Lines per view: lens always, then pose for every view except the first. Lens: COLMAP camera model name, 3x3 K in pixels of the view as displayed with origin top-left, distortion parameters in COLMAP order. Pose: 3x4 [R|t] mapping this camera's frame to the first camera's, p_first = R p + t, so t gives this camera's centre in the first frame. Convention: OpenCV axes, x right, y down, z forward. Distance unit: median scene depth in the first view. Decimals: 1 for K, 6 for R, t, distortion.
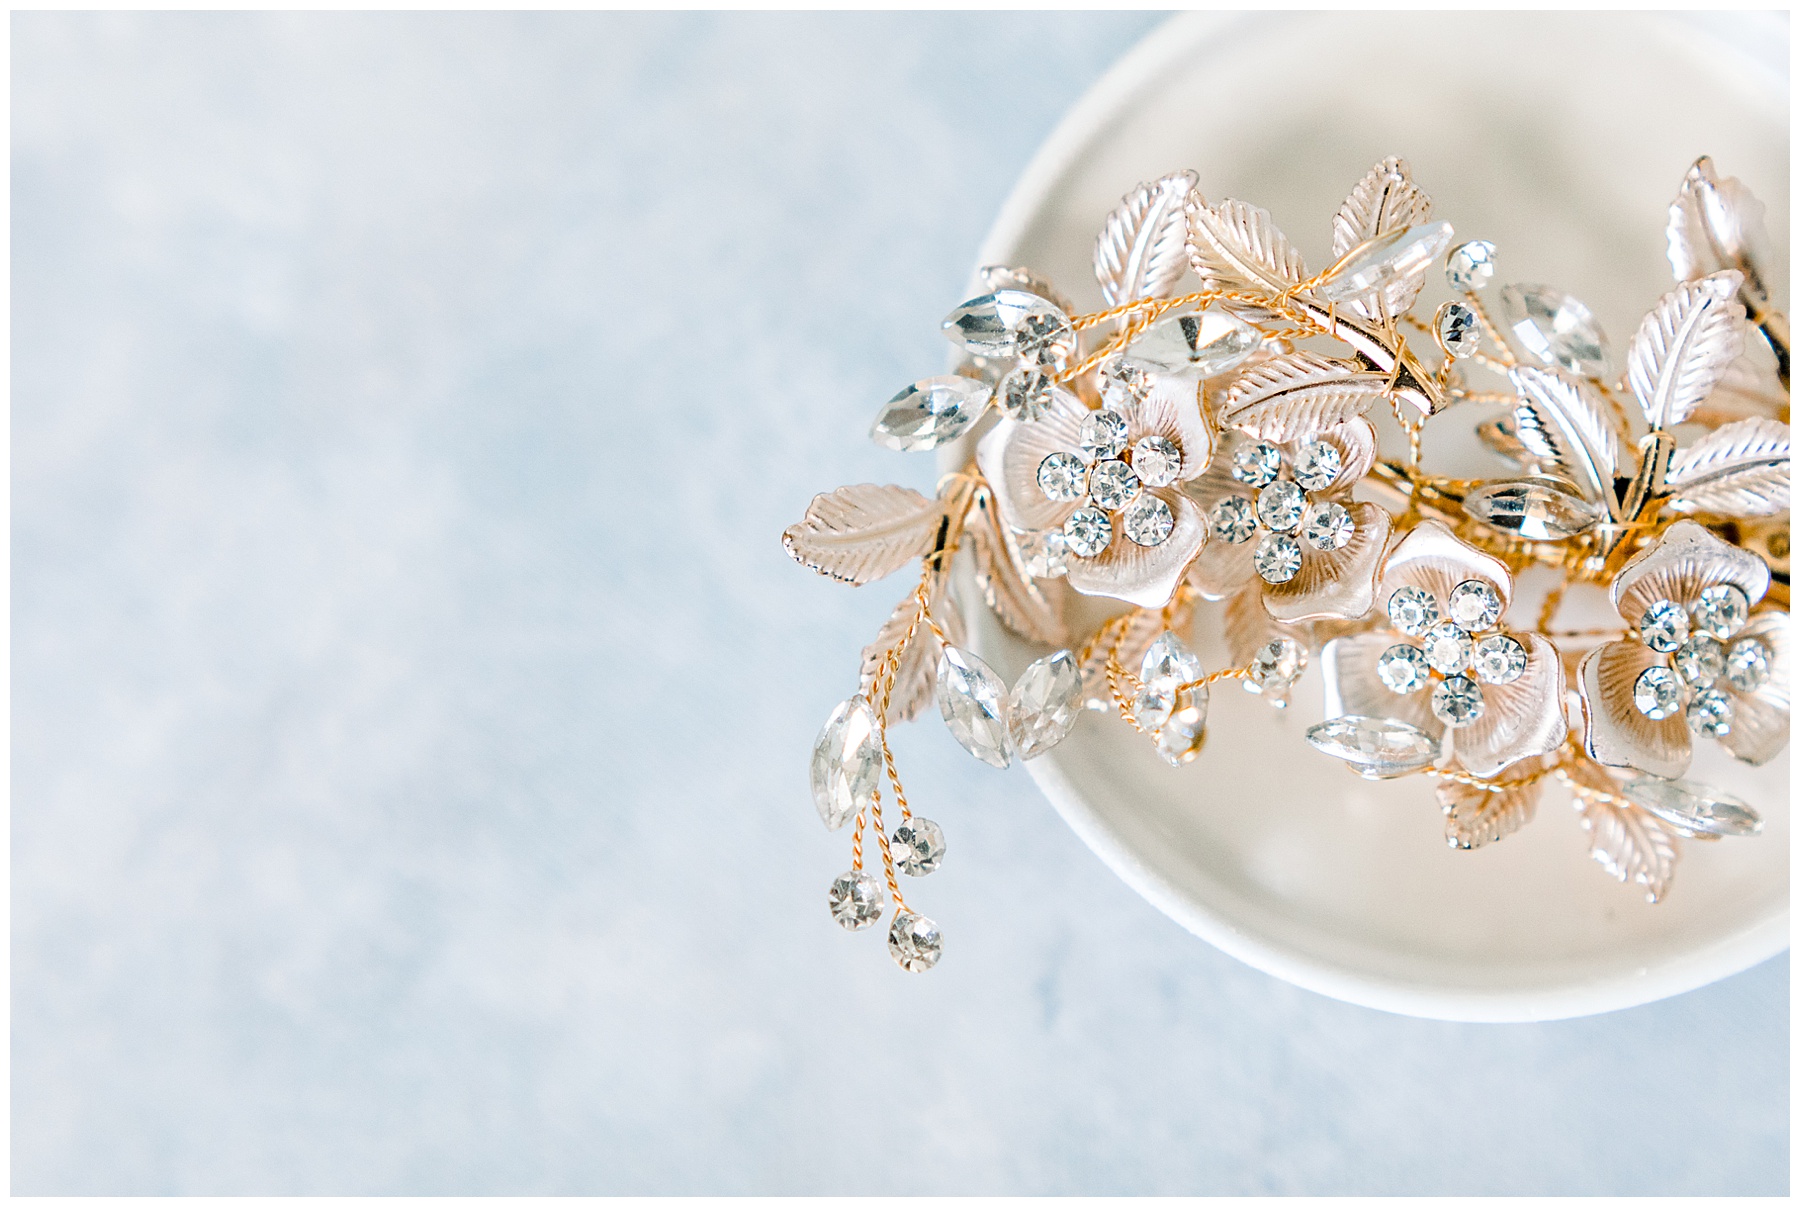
lens RADIAL K [[2599.2, 0, 900.6], [0, 2599.2, 602.0], [0, 0, 1]] dist [-0.010843, 0.000000]
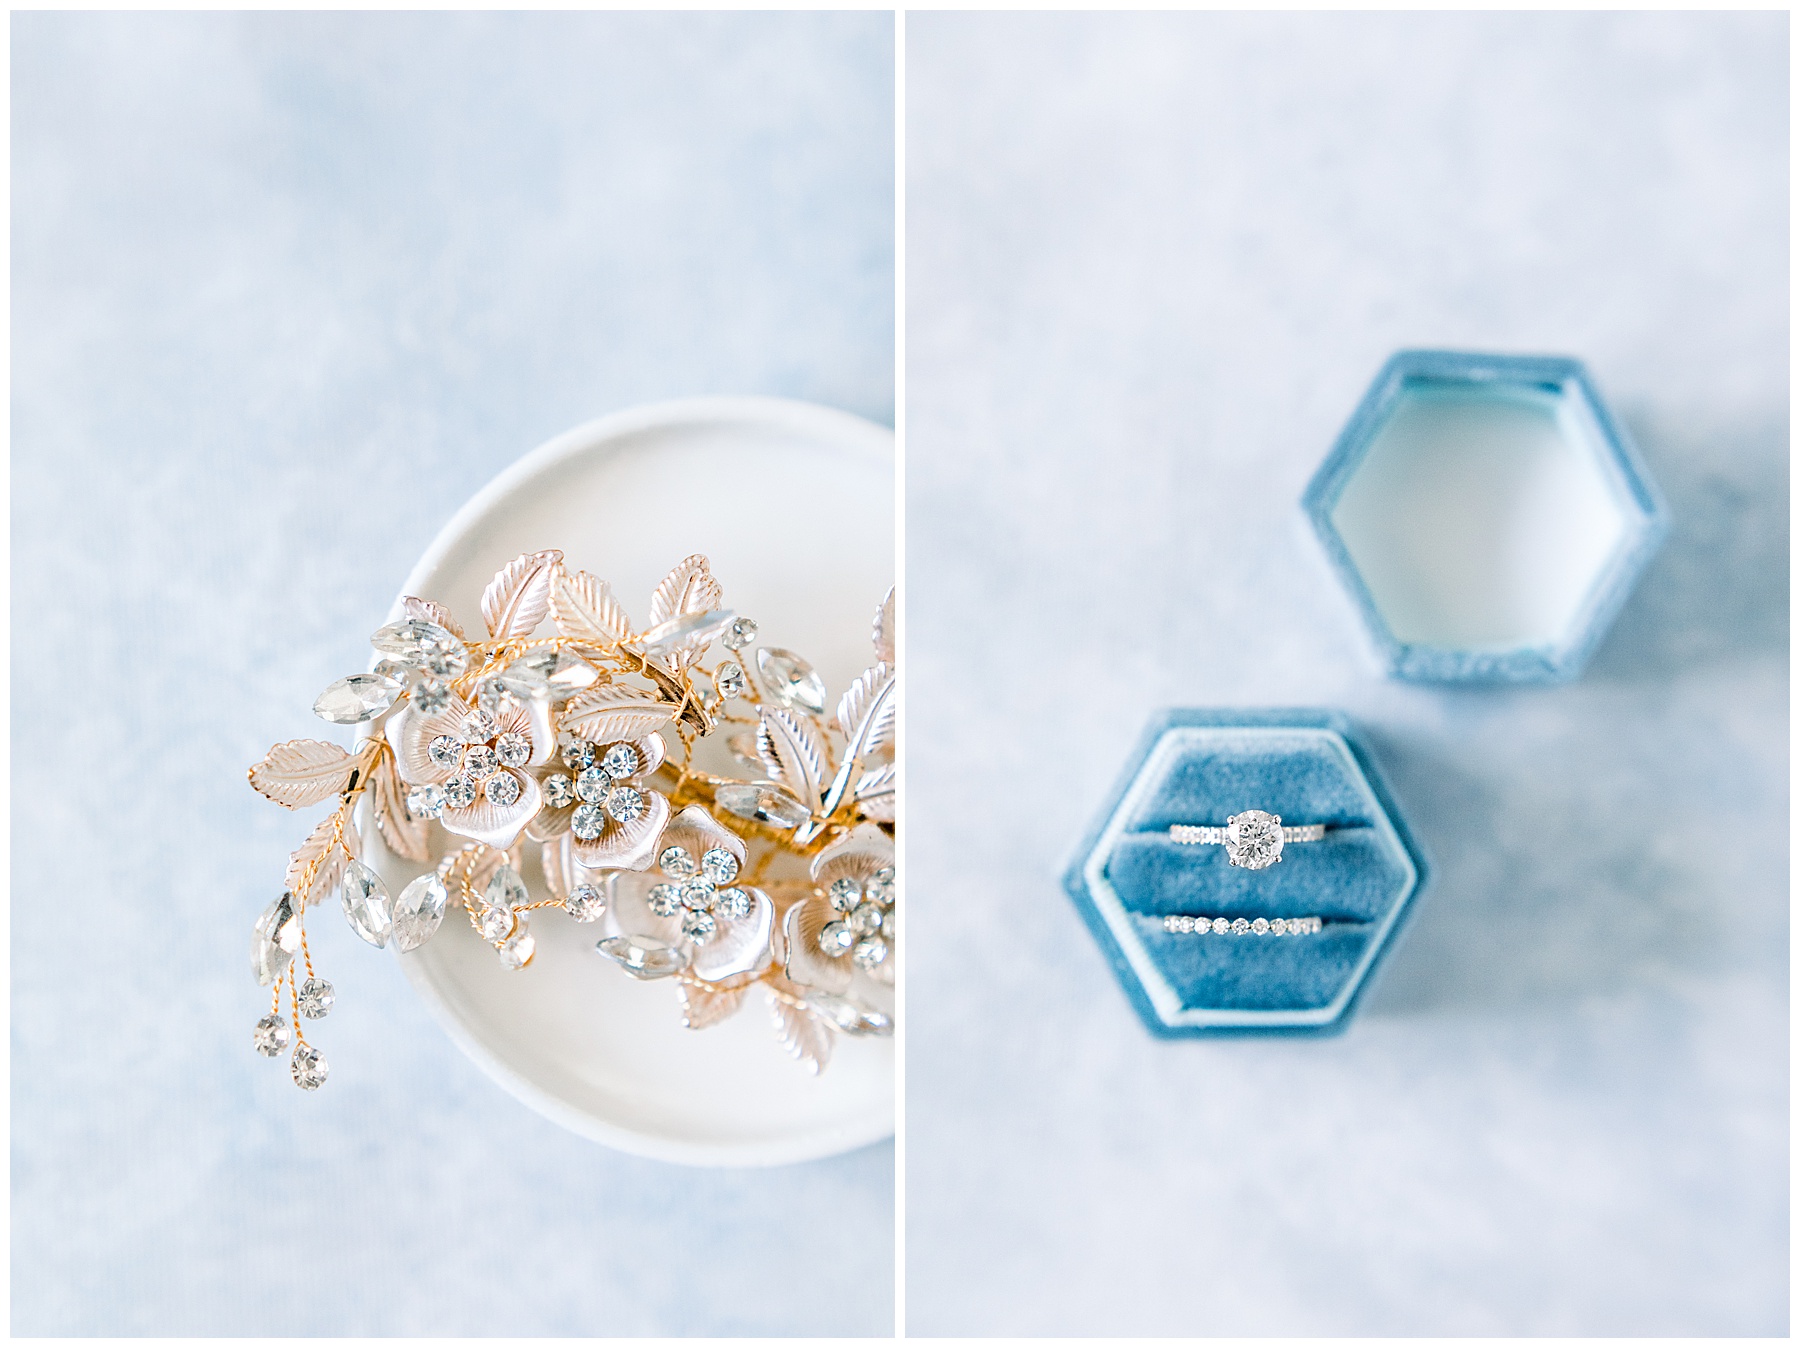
lens RADIAL K [[2528.4, 0, 895.4], [0, 2528.4, 670.8], [0, 0, 1]] dist [0.060068, 0.000000]
pose [[0.971604, 0.093937, 0.217167, -0.004045], [-0.073336, 0.992173, -0.101064, 0.030414], [-0.224961, 0.082268, 0.970889, -0.450968]]
